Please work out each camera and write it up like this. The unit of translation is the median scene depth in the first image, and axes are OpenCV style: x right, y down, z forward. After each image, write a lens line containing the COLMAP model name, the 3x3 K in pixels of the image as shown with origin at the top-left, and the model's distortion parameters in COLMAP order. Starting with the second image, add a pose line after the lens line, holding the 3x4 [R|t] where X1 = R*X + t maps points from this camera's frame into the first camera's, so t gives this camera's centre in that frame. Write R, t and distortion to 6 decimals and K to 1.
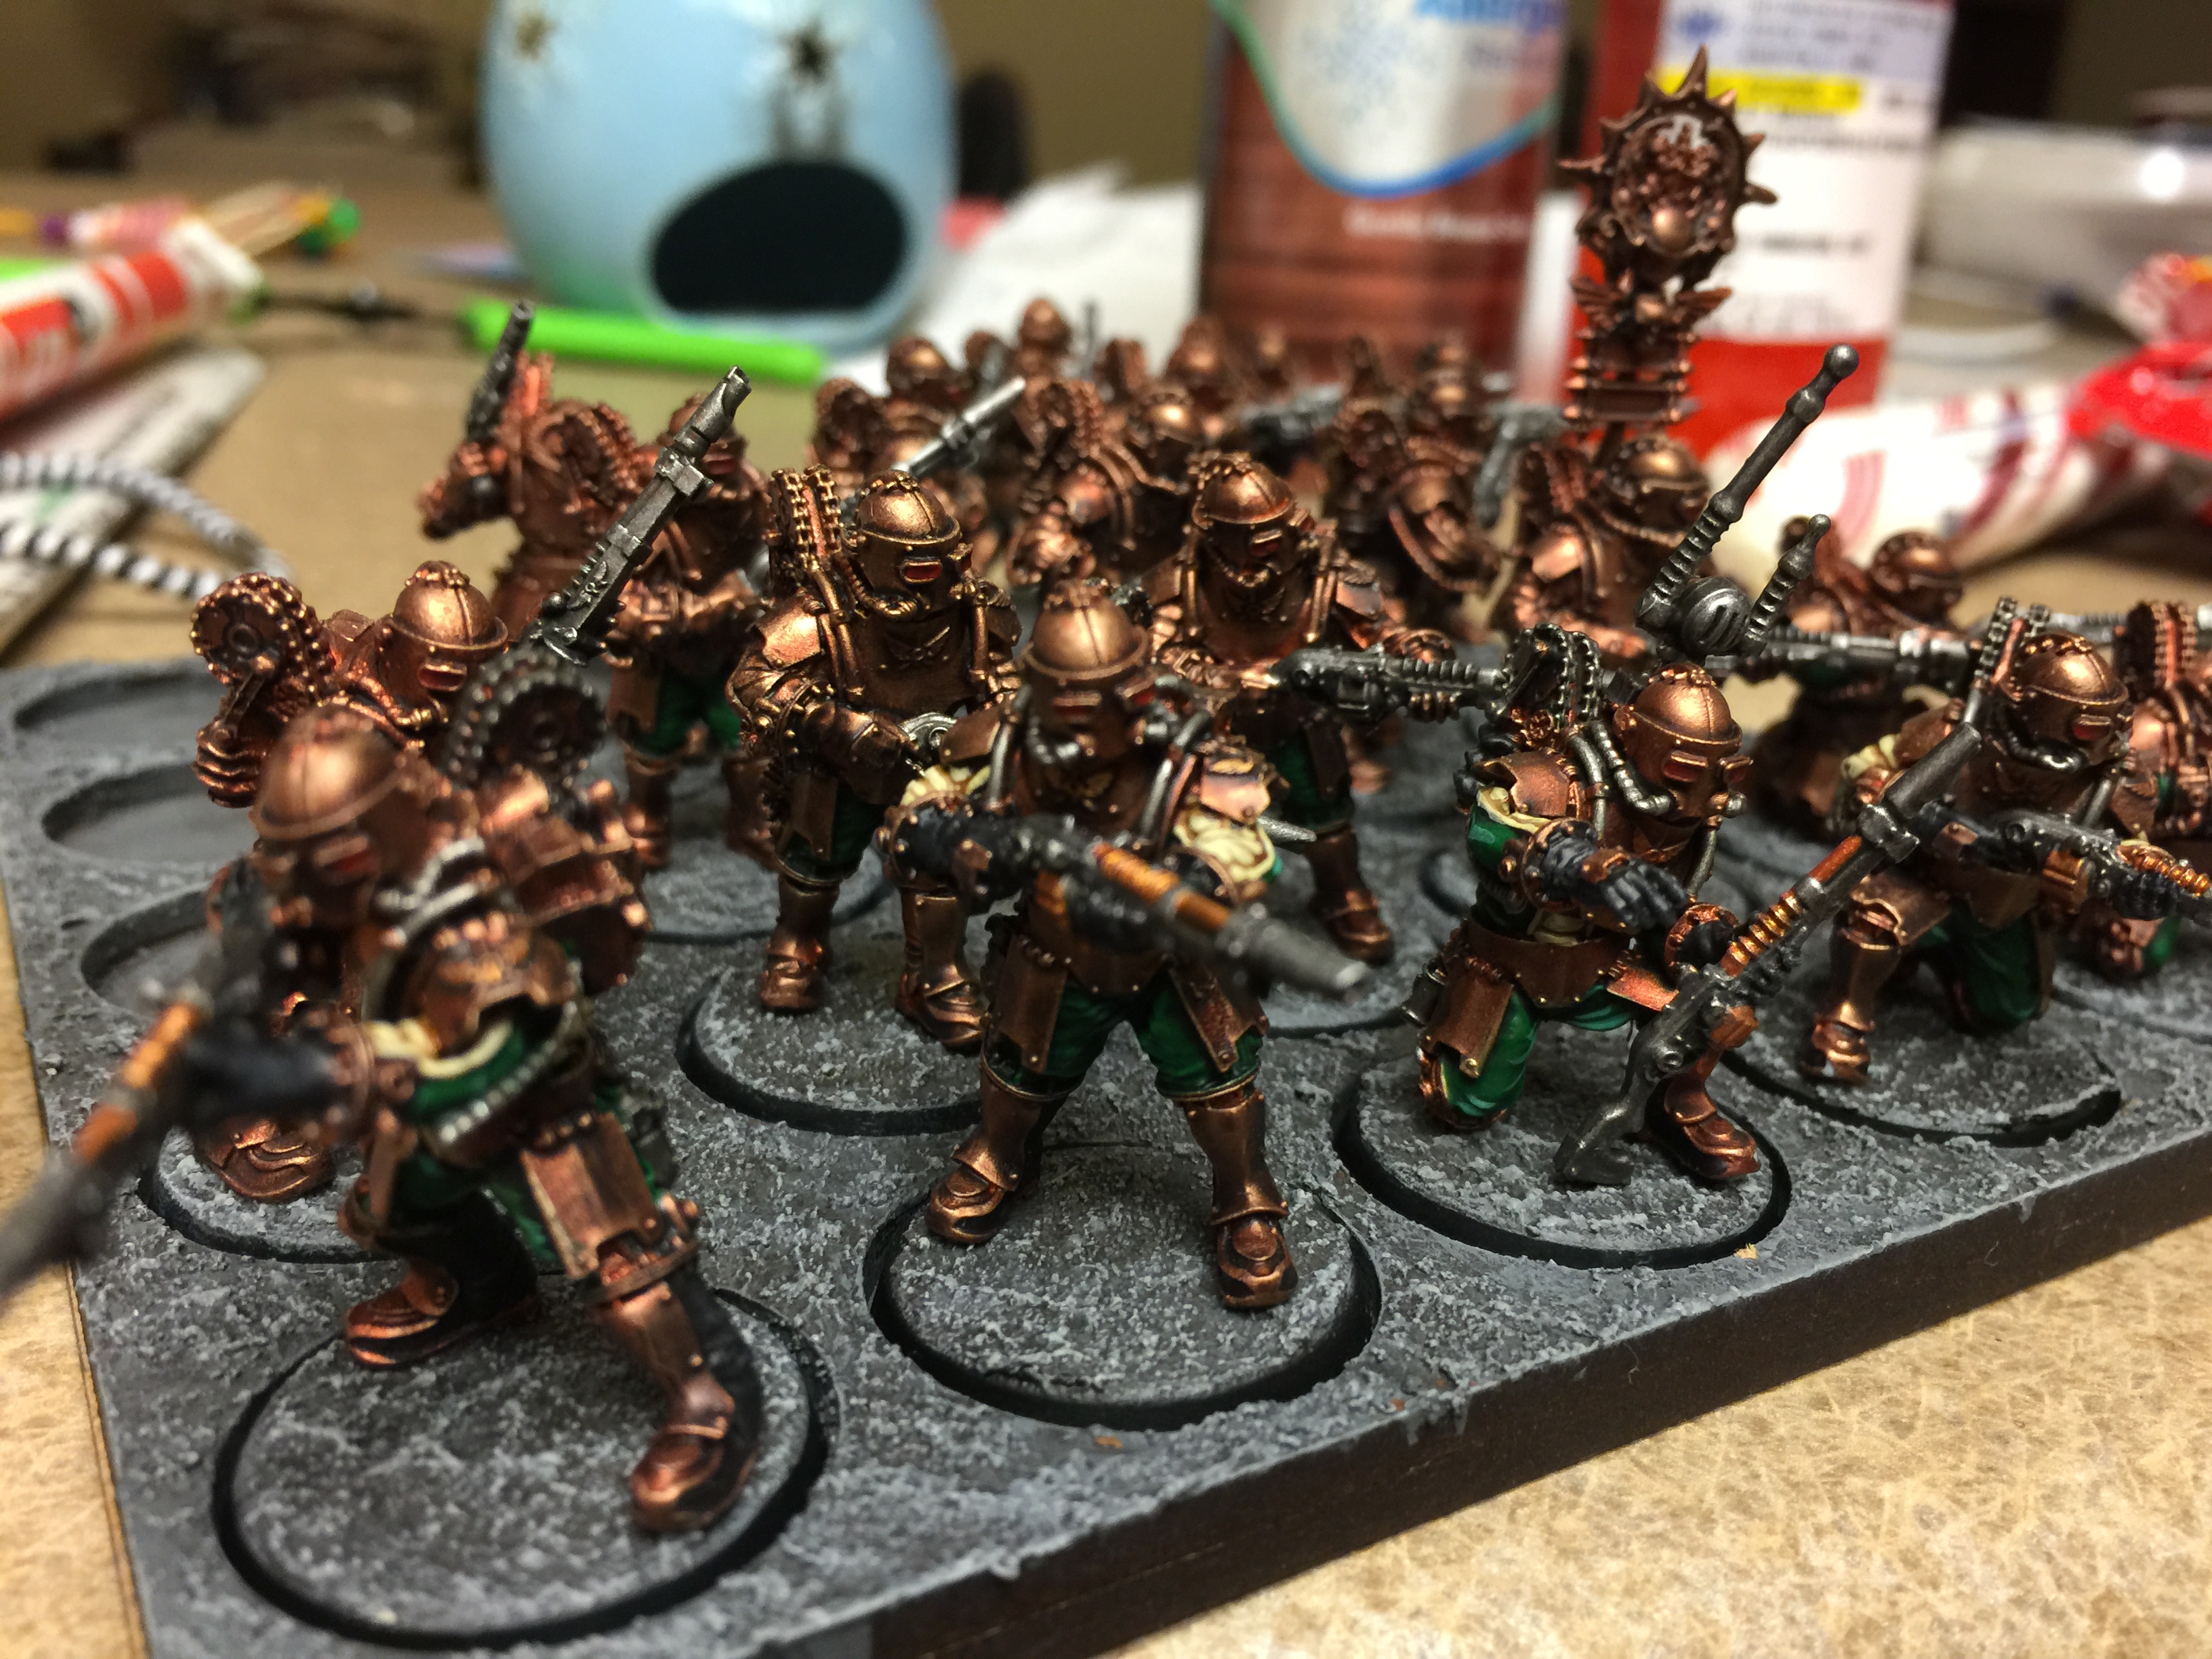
lens RADIAL K [[1958.8, 0, 1106.0], [0, 1958.8, 829.5], [0, 0, 1]] dist [0.040636, -0.076016]
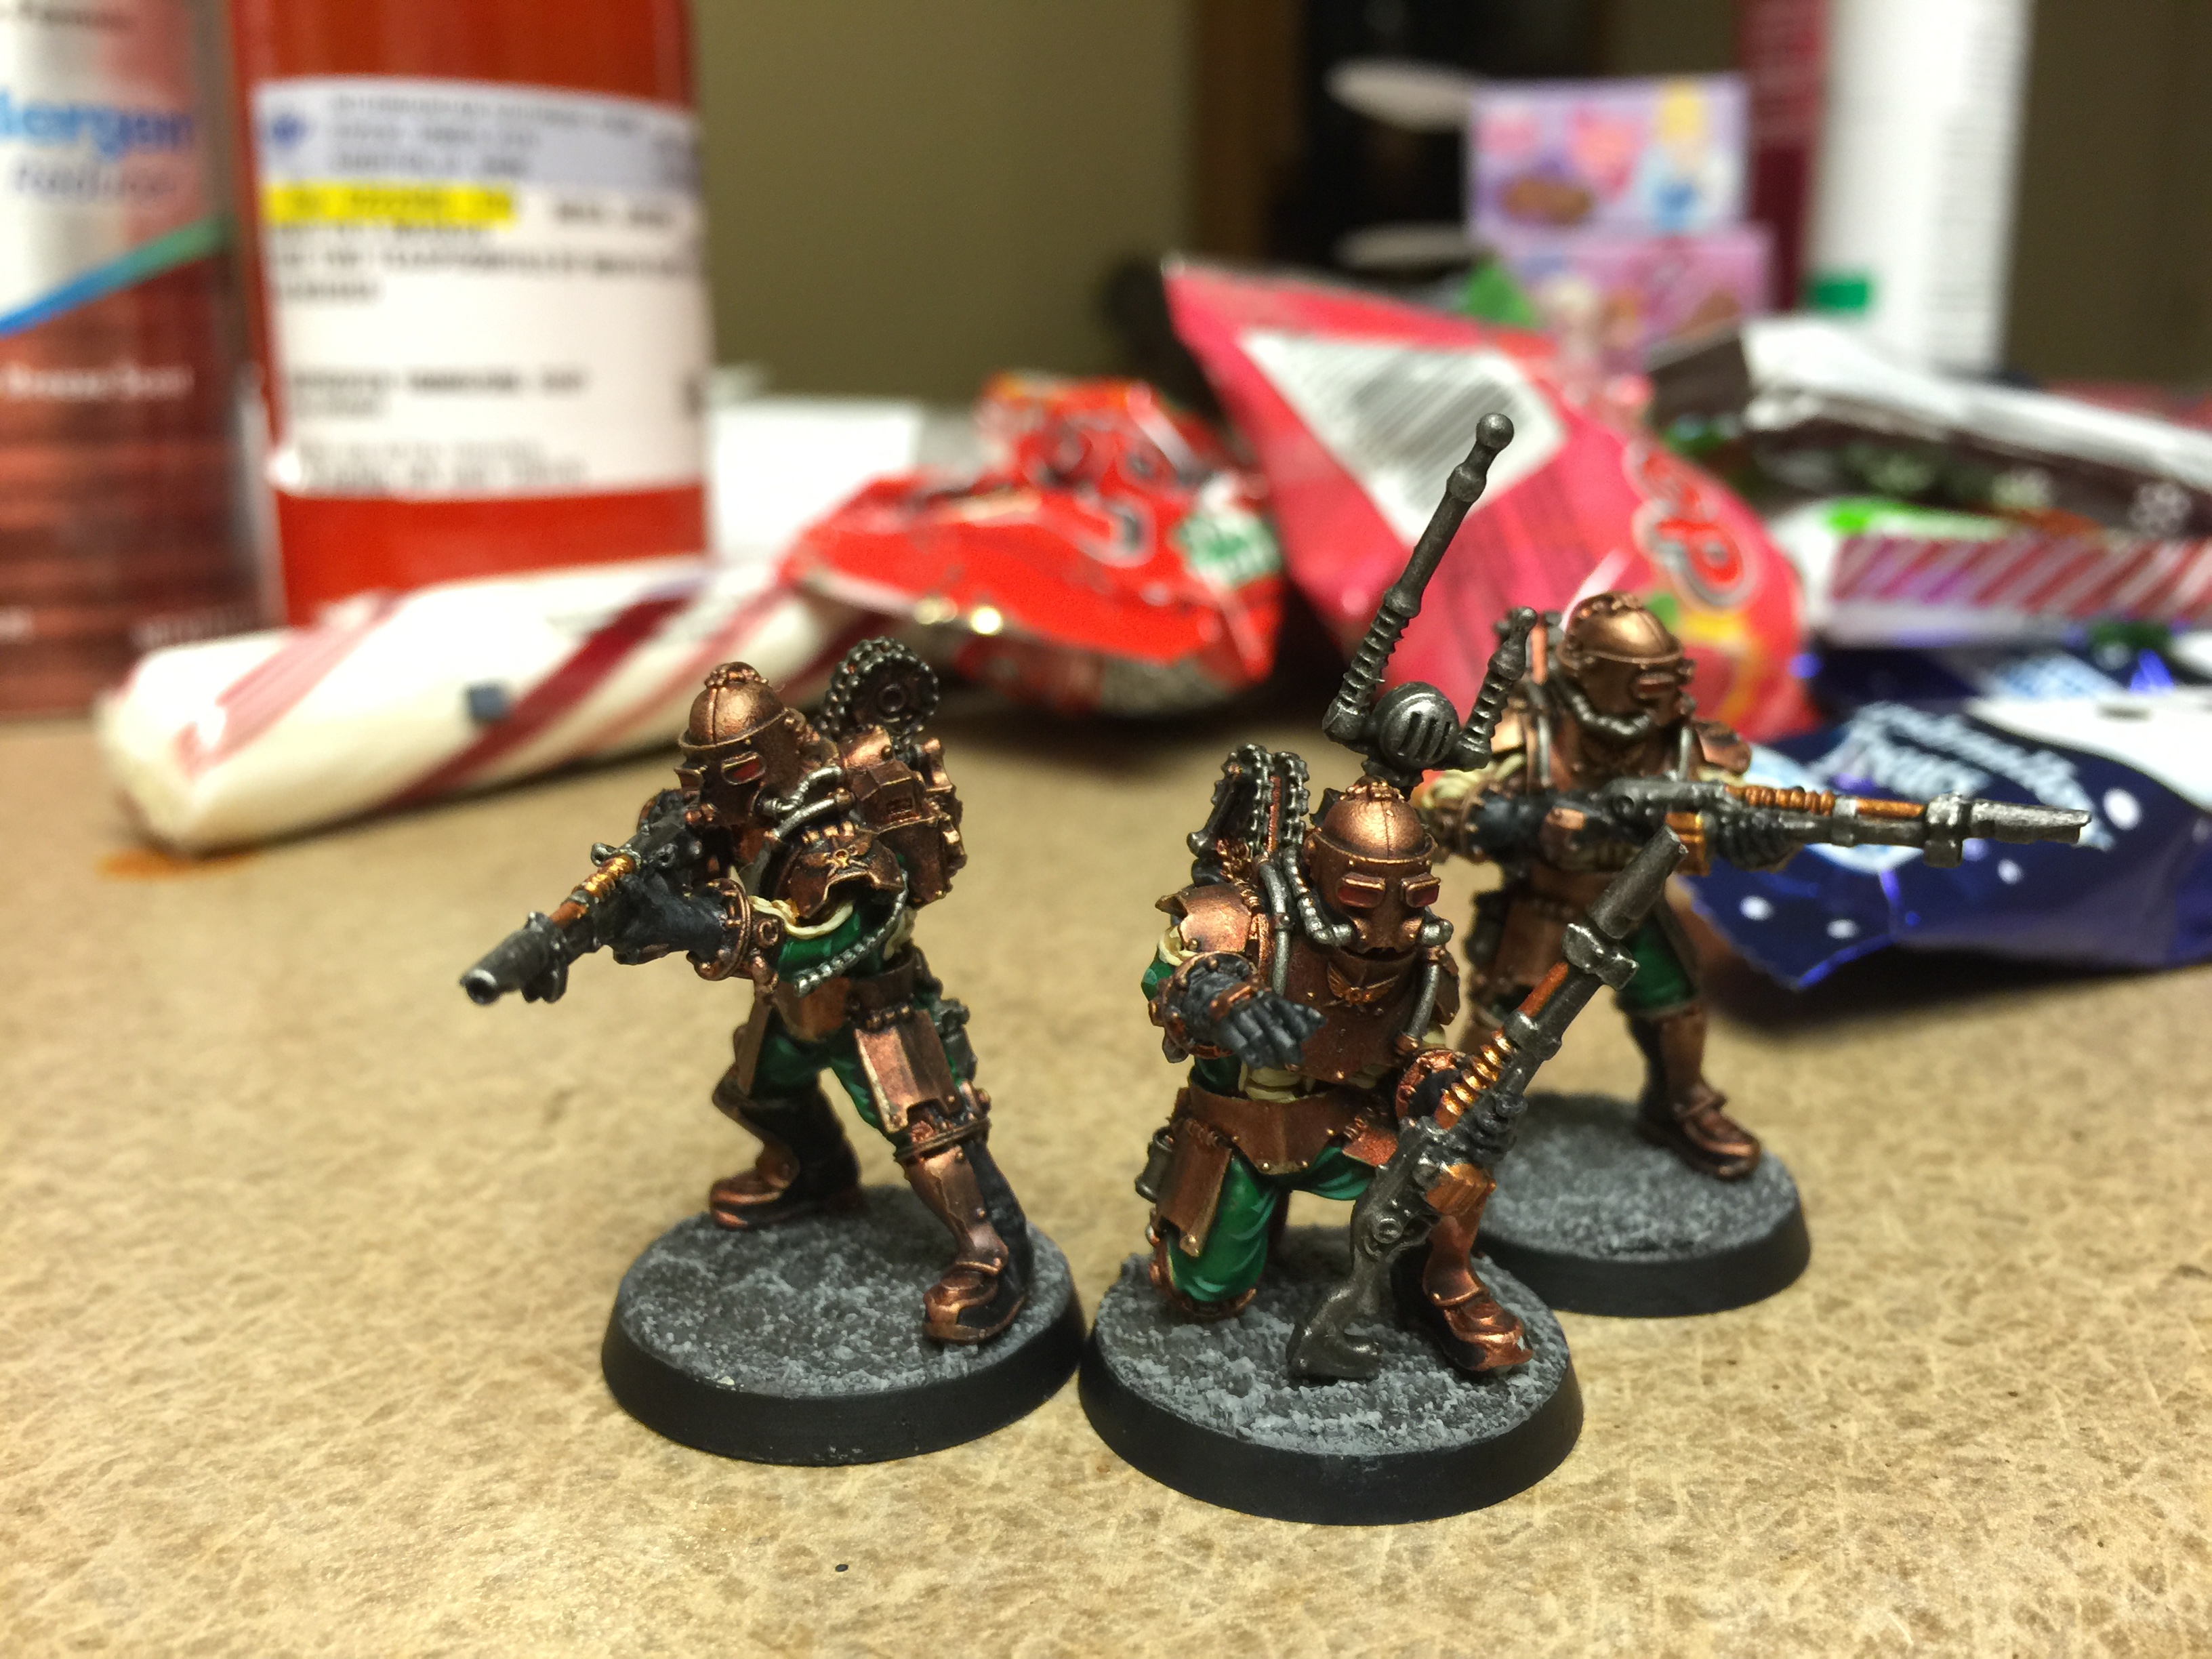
lens RADIAL K [[1958.8, 0, 1106.0], [0, 1958.8, 829.5], [0, 0, 1]] dist [0.040636, -0.076016]
pose [[0.991223, -0.044614, -0.124446, 0.275246], [0.030096, 0.992771, -0.116191, 0.037979], [0.128730, 0.111426, 0.985400, 0.103623]]
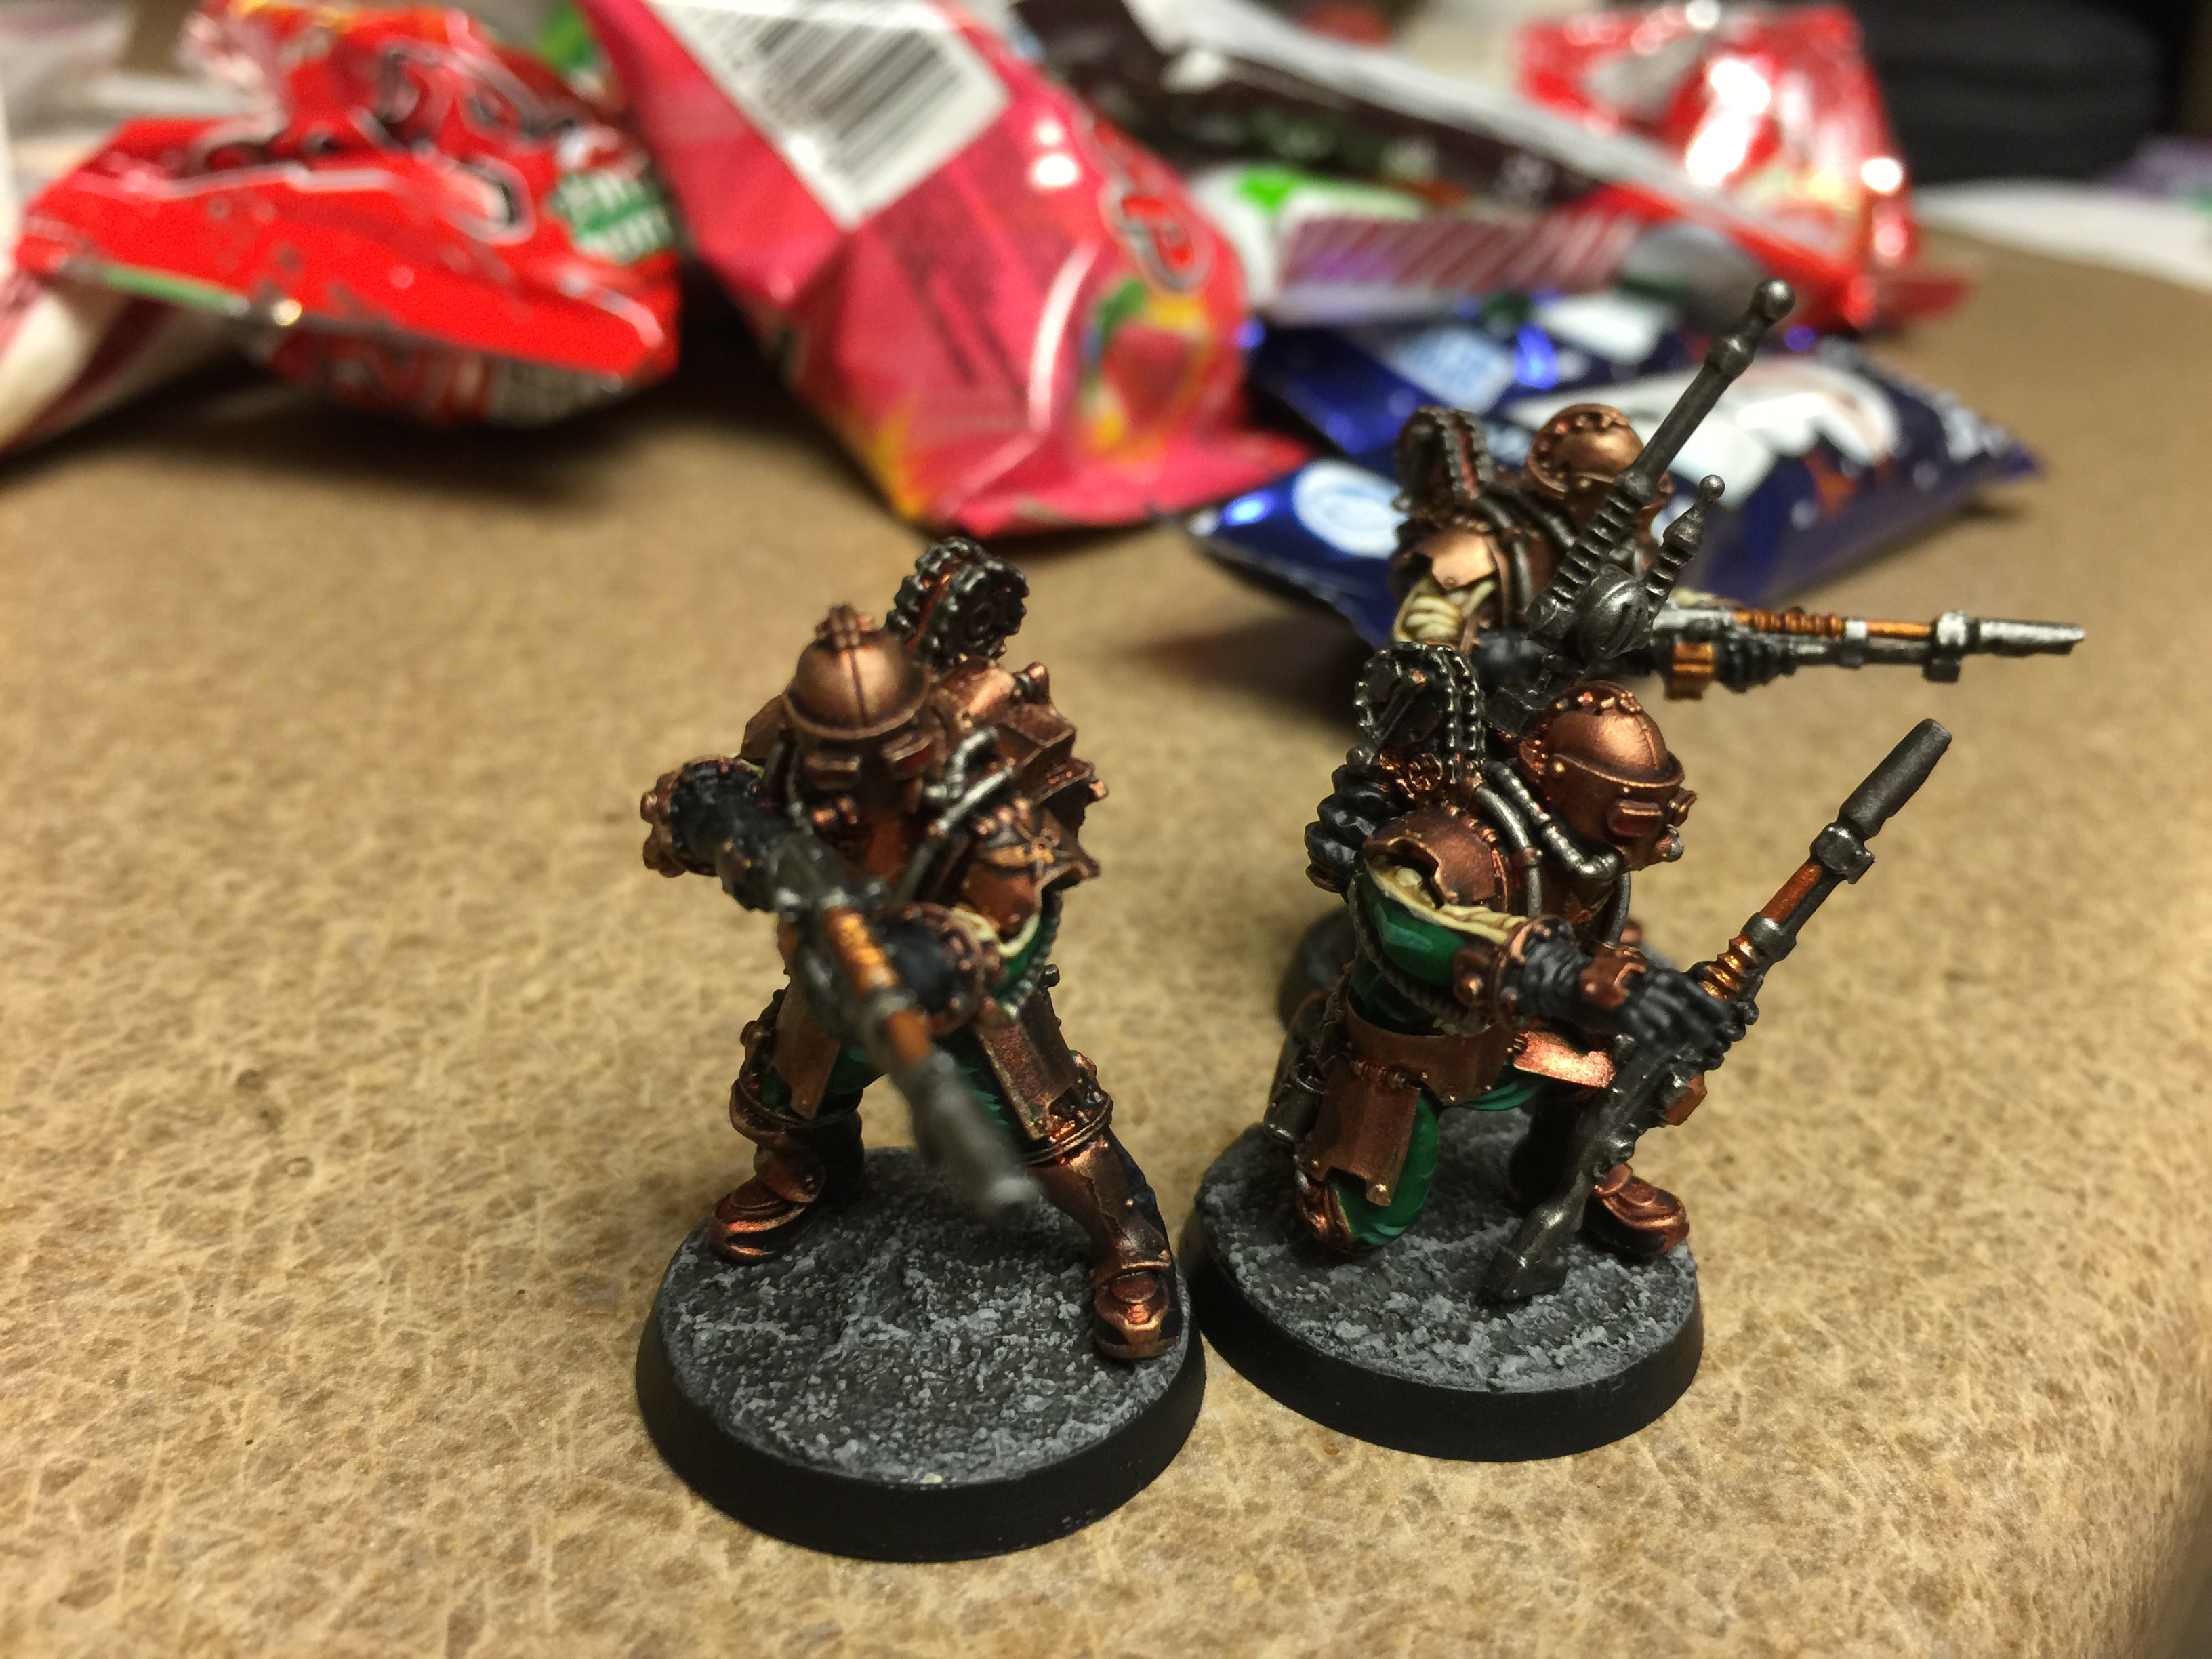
lens RADIAL K [[1958.8, 0, 1106.0], [0, 1958.8, 829.5], [0, 0, 1]] dist [0.040636, -0.076016]
pose [[0.934995, -0.169497, 0.311537, -0.152271], [0.135838, 0.982570, 0.126903, -0.150468], [-0.327617, -0.076335, 0.941722, 0.292775]]
